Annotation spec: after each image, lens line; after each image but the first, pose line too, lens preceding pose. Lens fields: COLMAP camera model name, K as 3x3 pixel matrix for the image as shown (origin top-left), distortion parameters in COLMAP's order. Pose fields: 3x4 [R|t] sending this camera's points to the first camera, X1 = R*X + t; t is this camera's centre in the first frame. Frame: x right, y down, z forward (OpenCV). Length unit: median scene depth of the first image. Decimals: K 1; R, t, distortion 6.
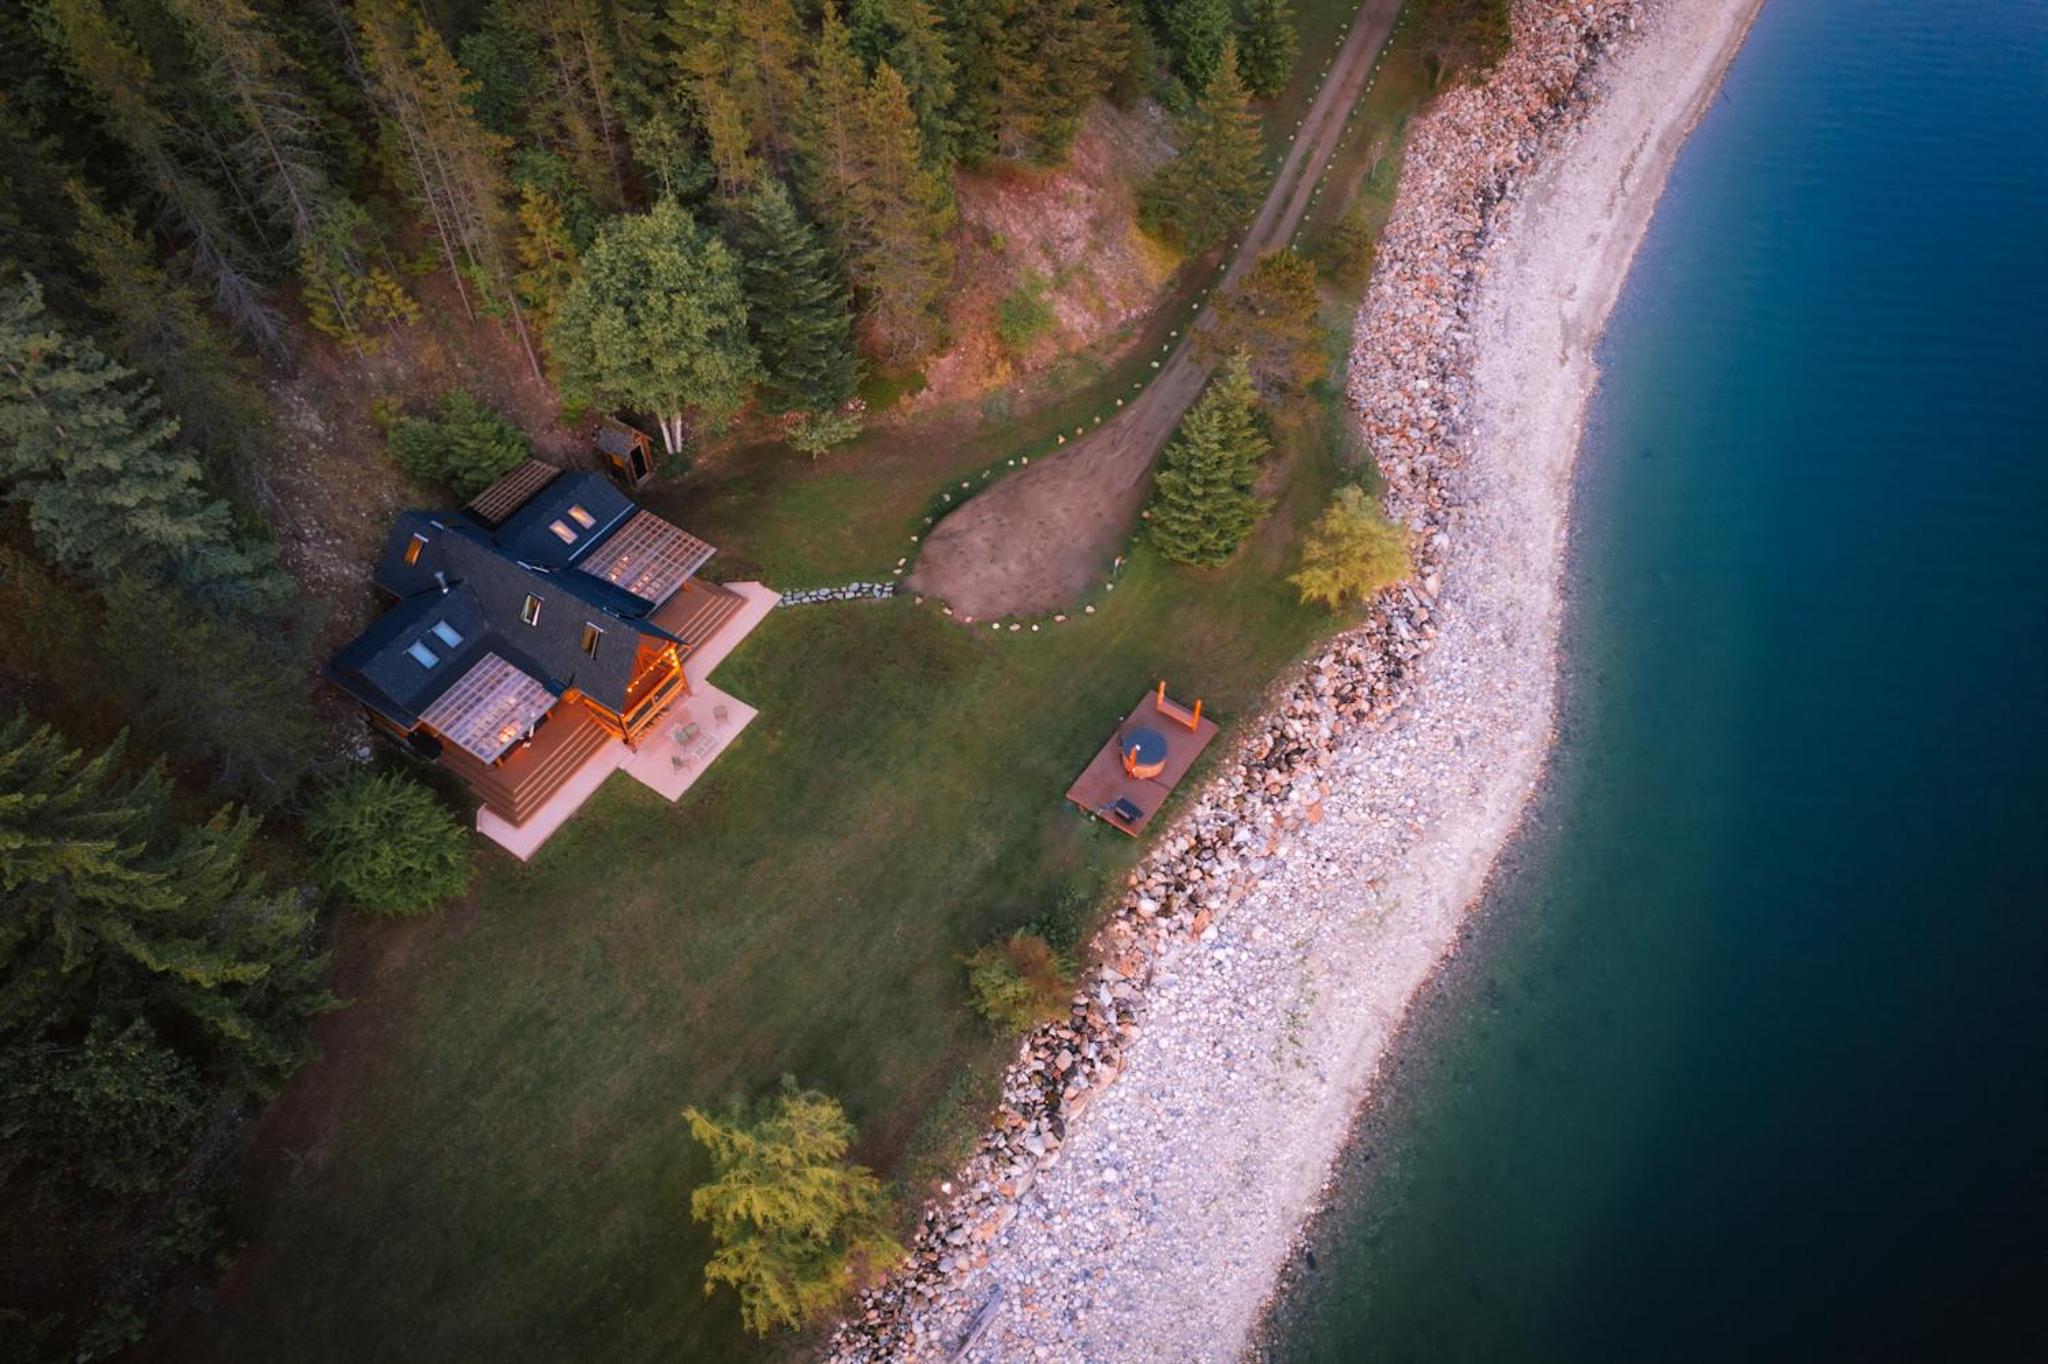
lens RADIAL K [[1328.2, 0, 1007.9], [0, 1328.2, 678.5], [0, 0, 1]] dist [-0.044198, 0.000939]
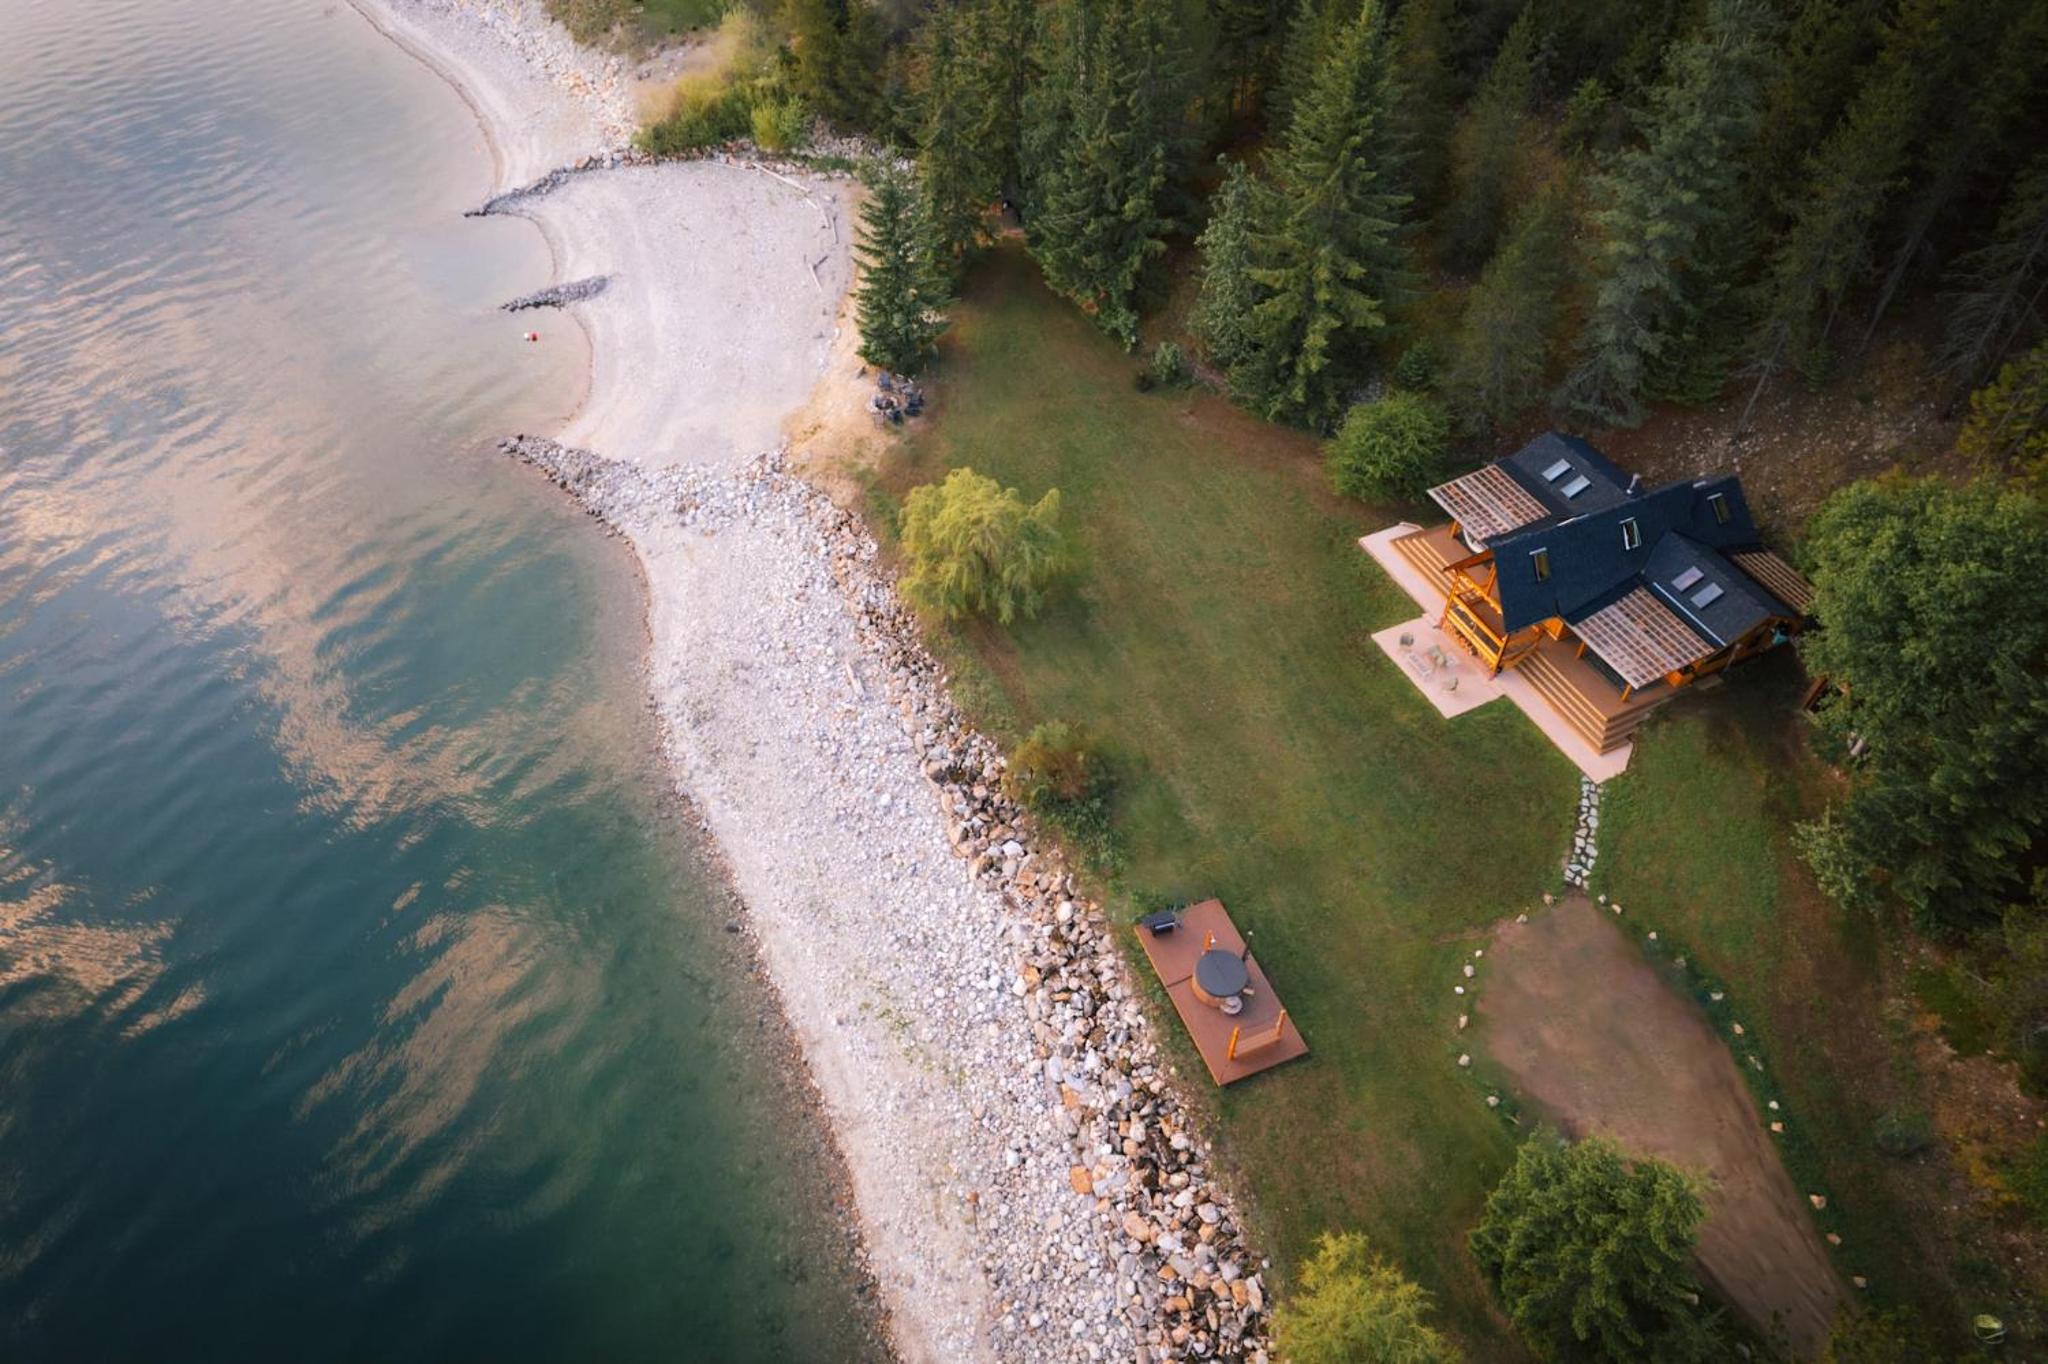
lens RADIAL K [[1328.2, 0, 1033.1], [0, 1328.2, 681.6], [0, 0, 1]] dist [-0.044198, 0.000939]
pose [[-0.537303, 0.604961, -0.587646, 0.548225], [-0.666681, 0.122108, 0.735273, -0.507039], [0.516568, 0.786837, 0.337706, 0.511302]]
